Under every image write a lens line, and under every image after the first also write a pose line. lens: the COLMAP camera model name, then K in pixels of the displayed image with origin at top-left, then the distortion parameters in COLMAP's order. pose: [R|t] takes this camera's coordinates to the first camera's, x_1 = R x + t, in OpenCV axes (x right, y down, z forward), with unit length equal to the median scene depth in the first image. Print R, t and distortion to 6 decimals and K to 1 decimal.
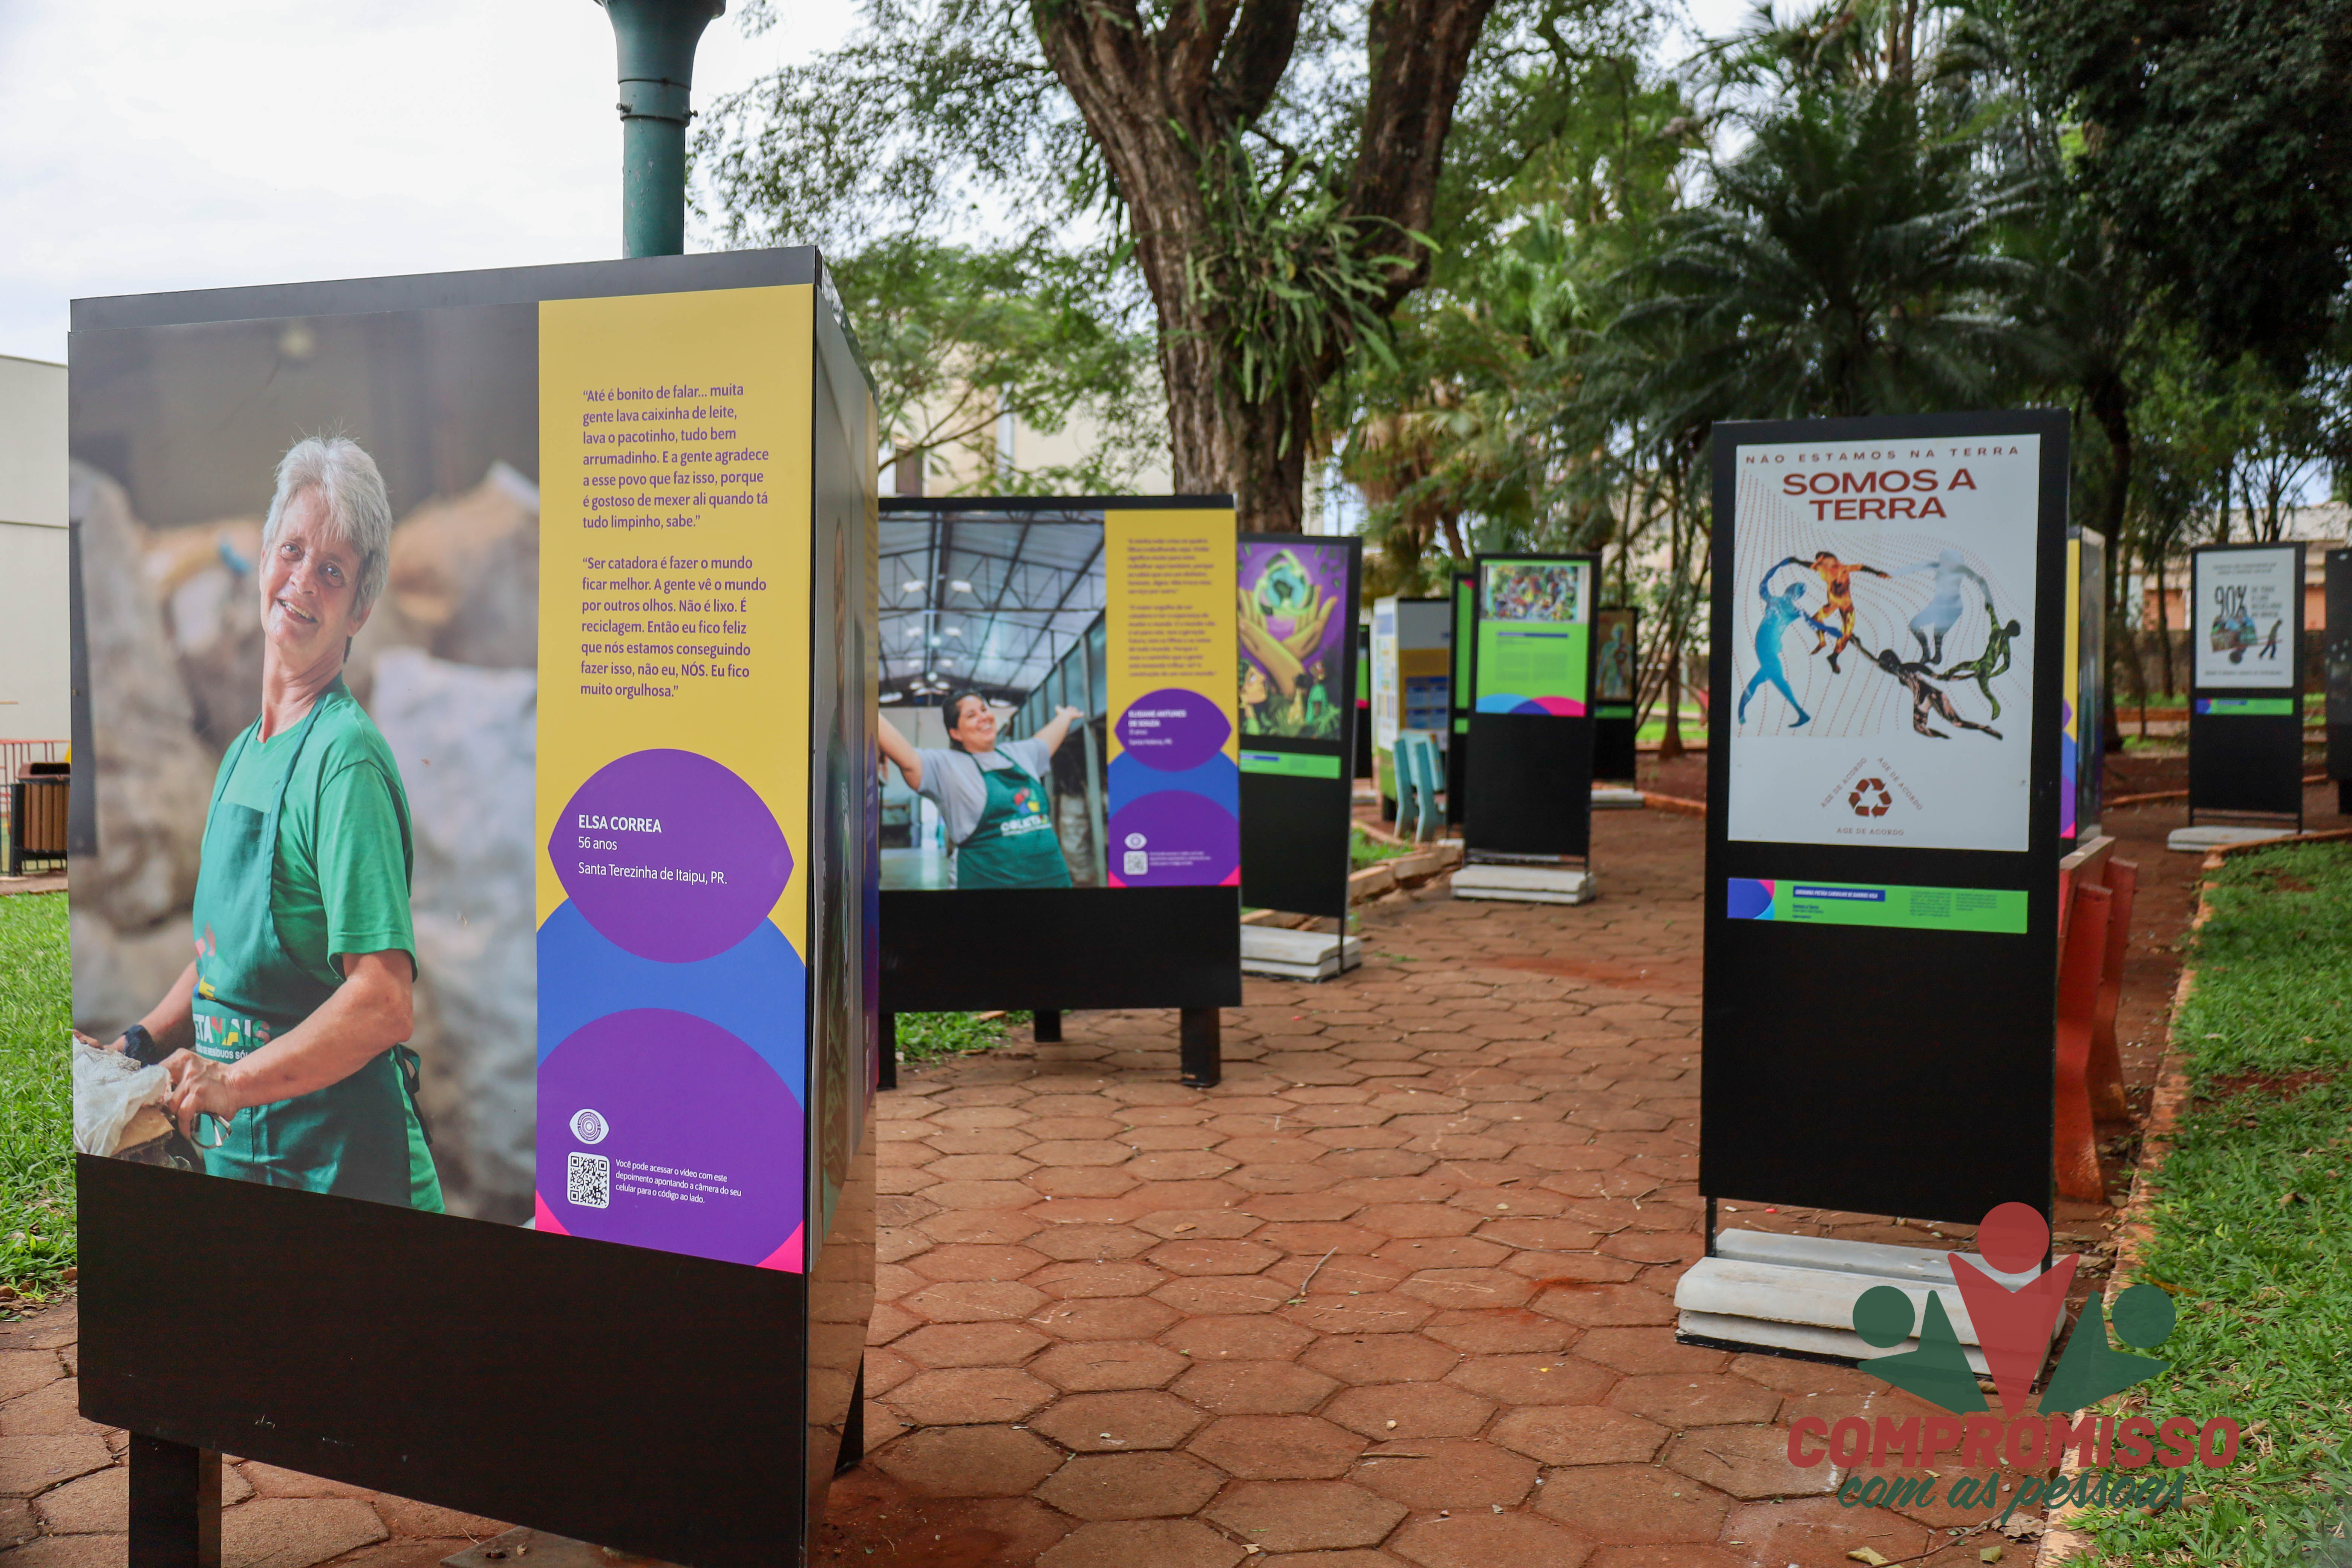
lens RADIAL K [[2283.1, 0, 1202.4], [0, 2283.1, 810.0], [0, 0, 1]] dist [0.012785, 0.004085]
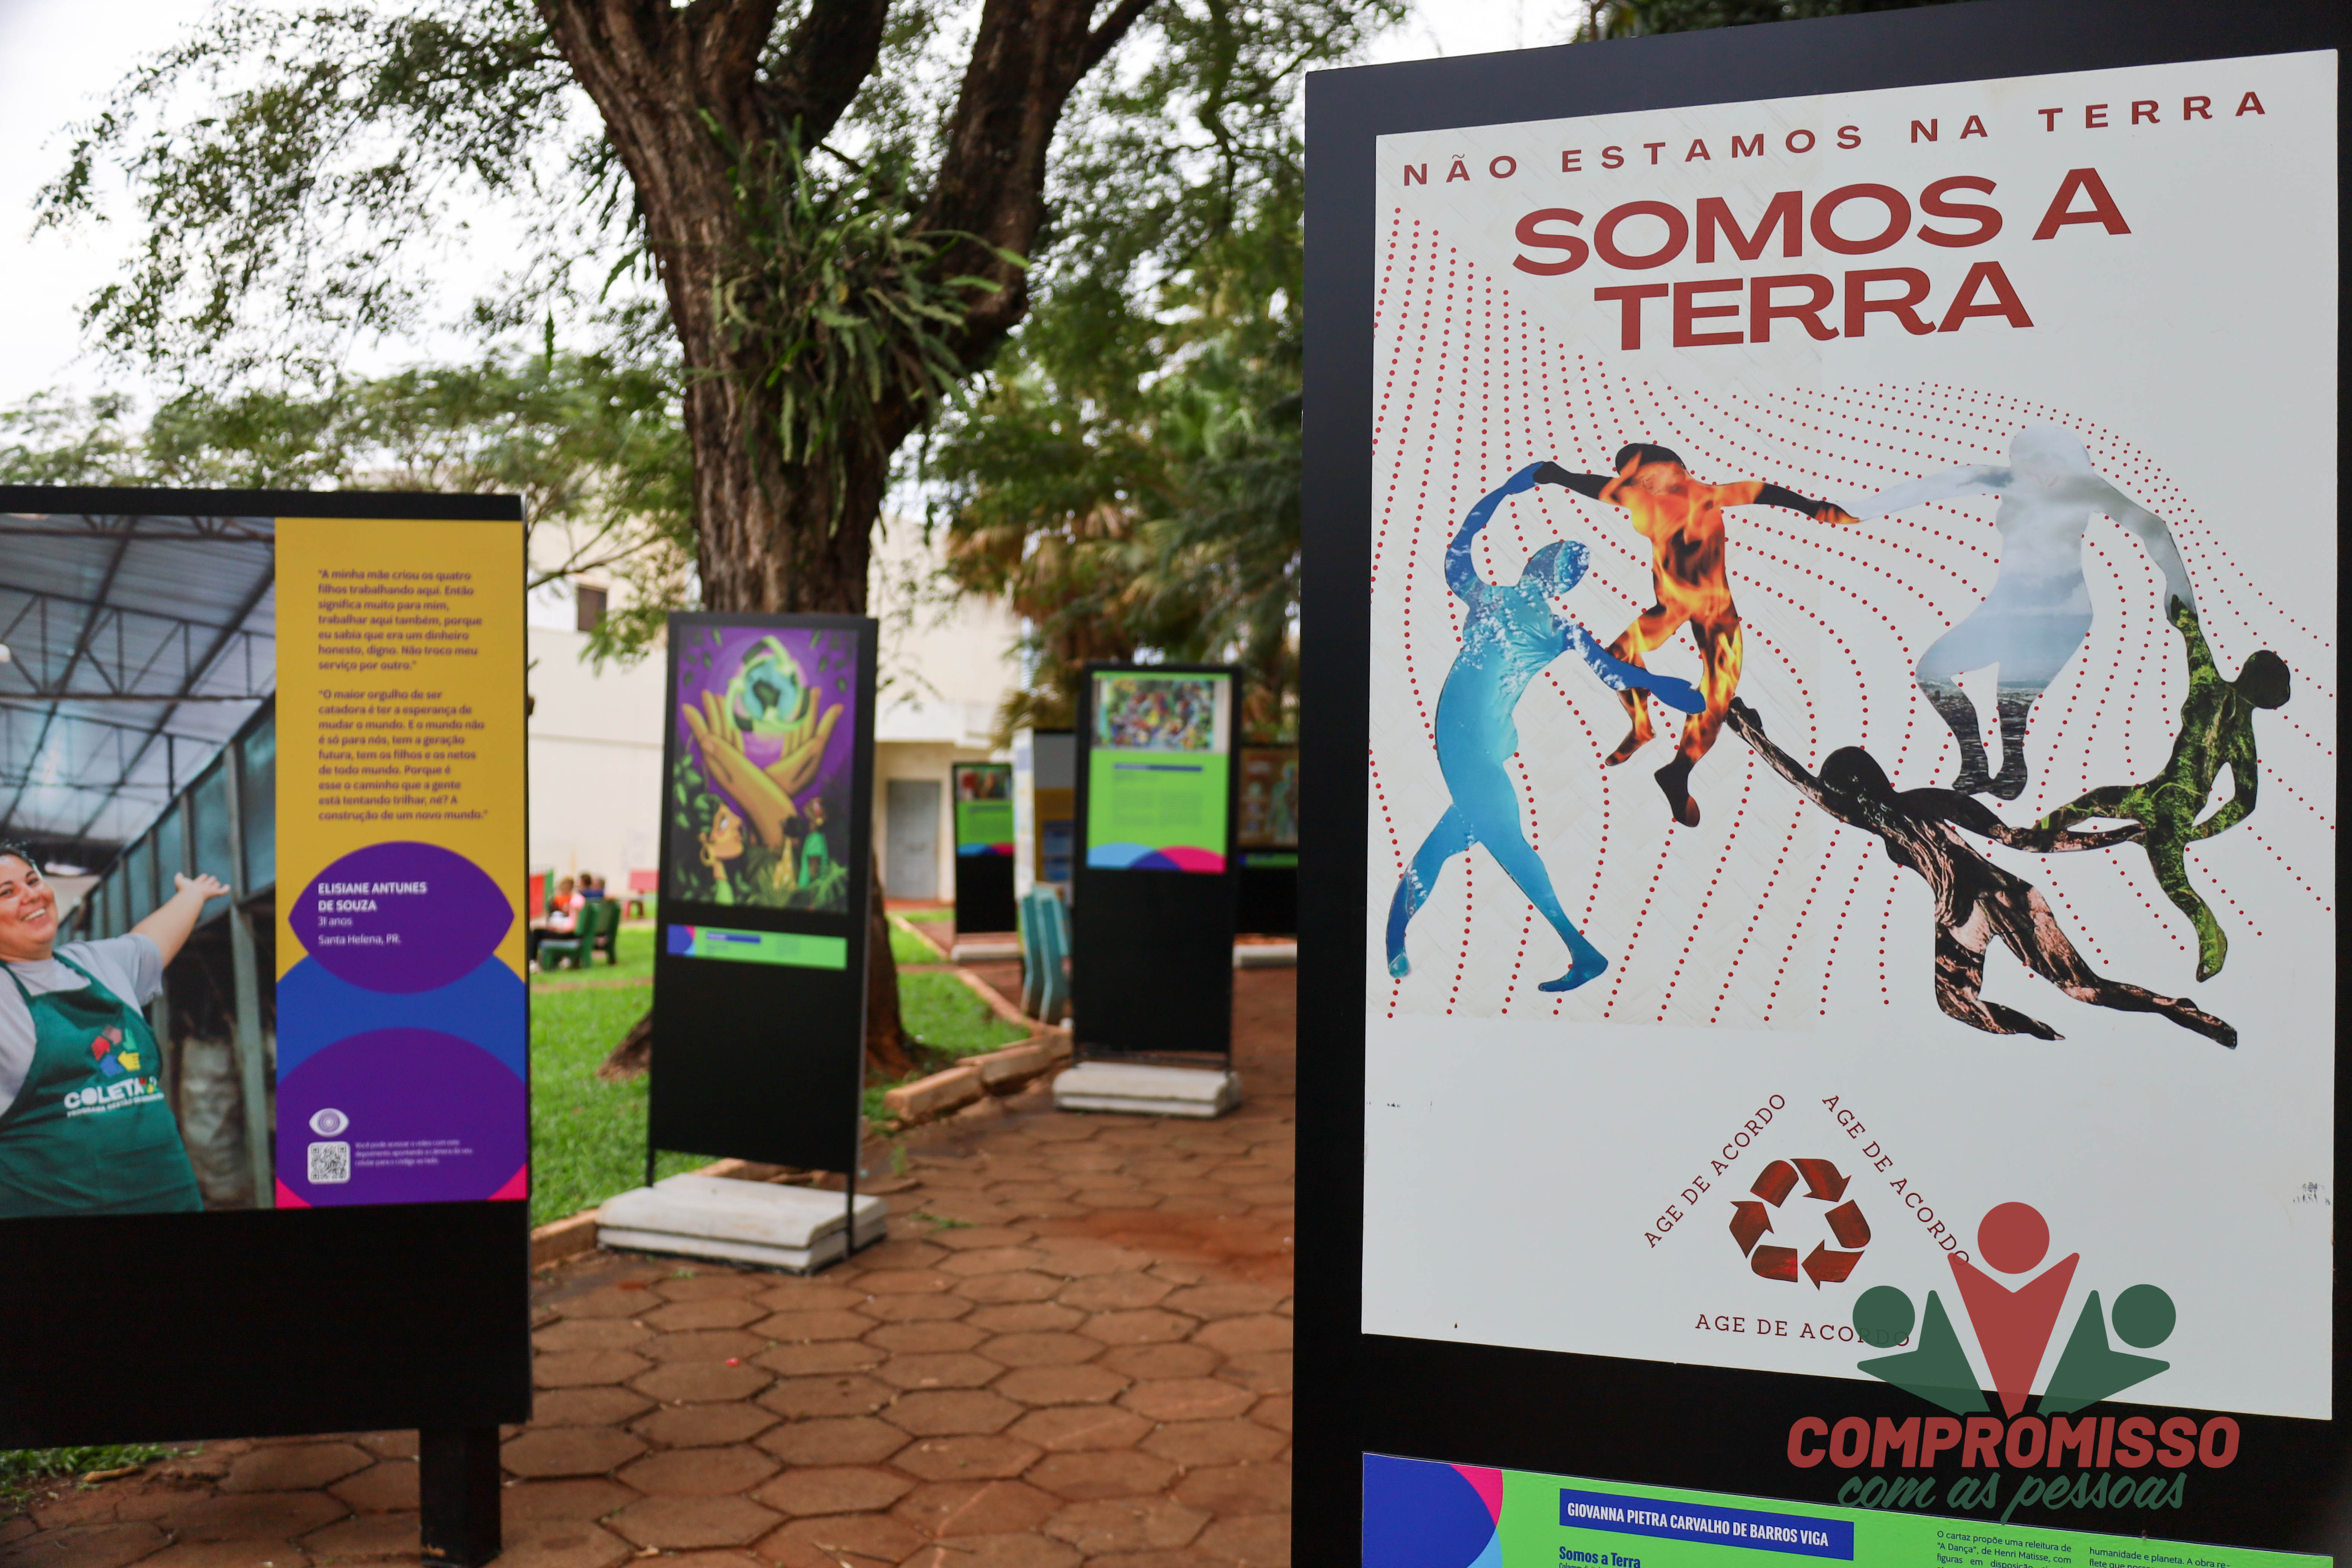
lens RADIAL K [[2167.2, 0, 1203.6], [0, 2167.2, 810.6], [0, 0, 1]] dist [0.013831, -0.005515]
pose [[0.991661, 0.004695, 0.128786, 0.082583], [0.003325, 0.998072, -0.061986, -0.020745], [-0.128828, 0.061897, 0.989733, 0.340914]]
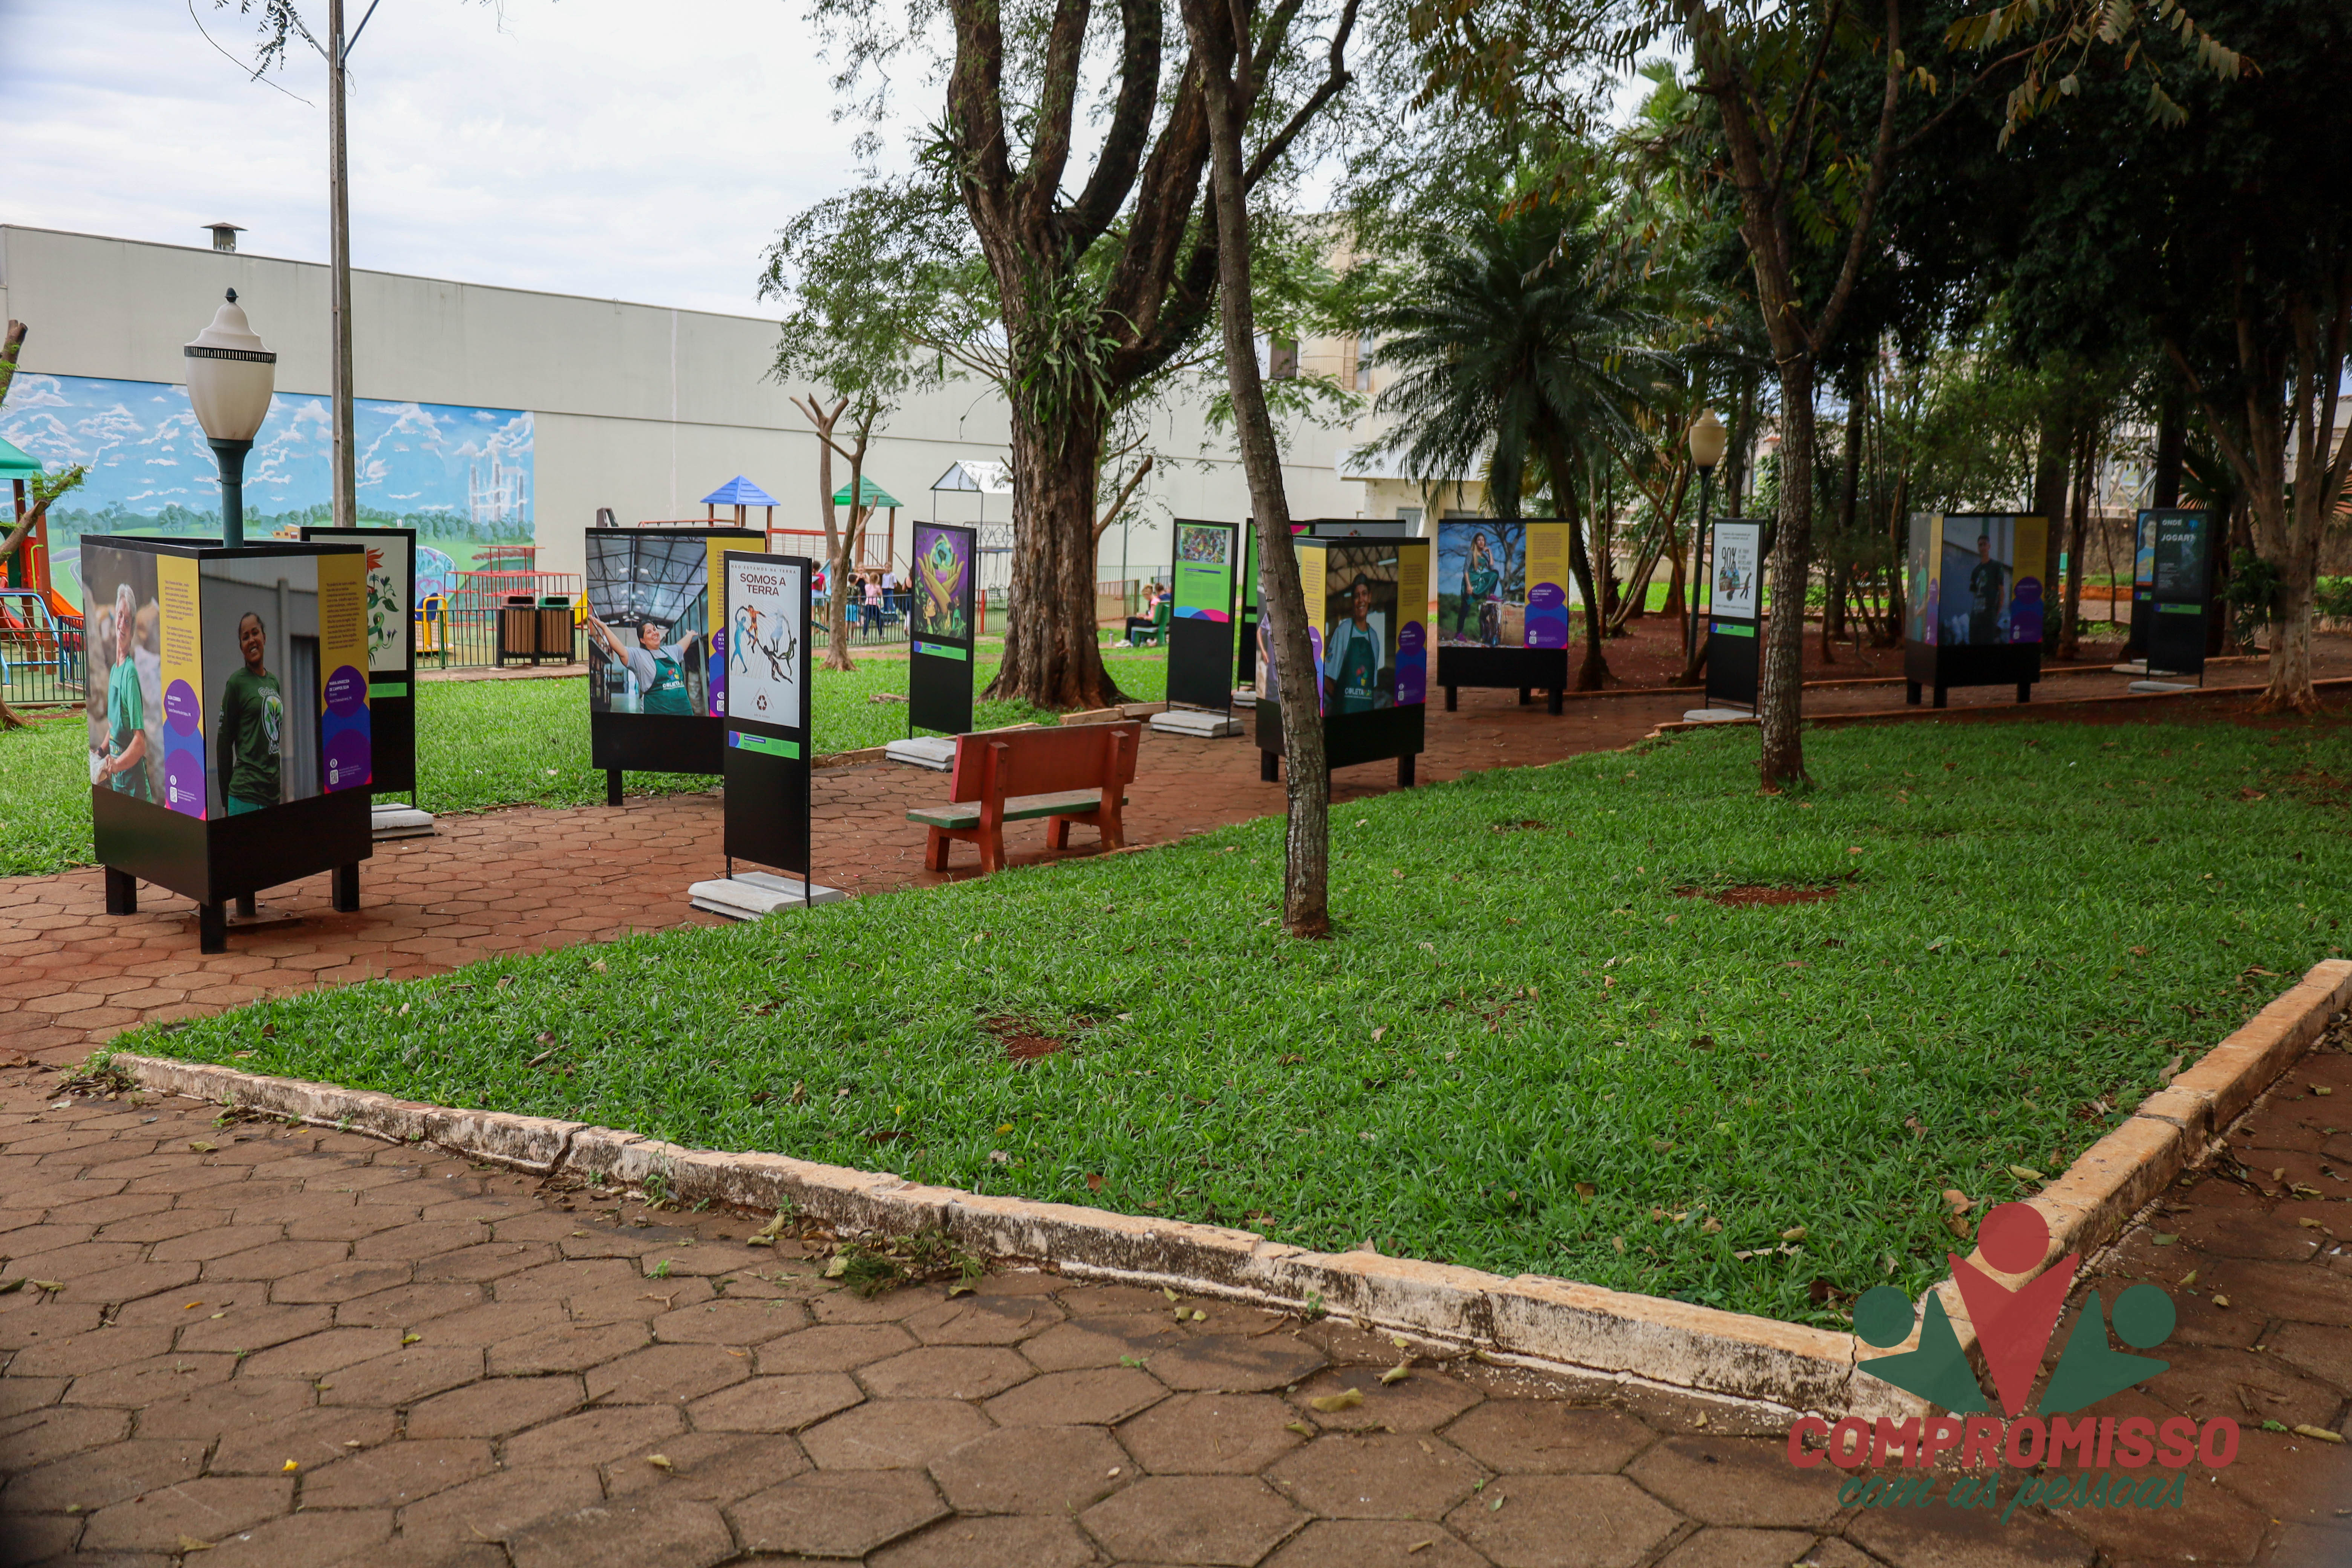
lens RADIAL K [[2030.9, 0, 1175.9], [0, 2030.9, 835.6], [0, 0, 1]] dist [-0.015057, 0.082051]
pose [[0.965625, 0.066699, -0.251235, 0.637924], [-0.040369, 0.993272, 0.108537, -0.058152], [0.256784, -0.094664, 0.961821, -0.525186]]
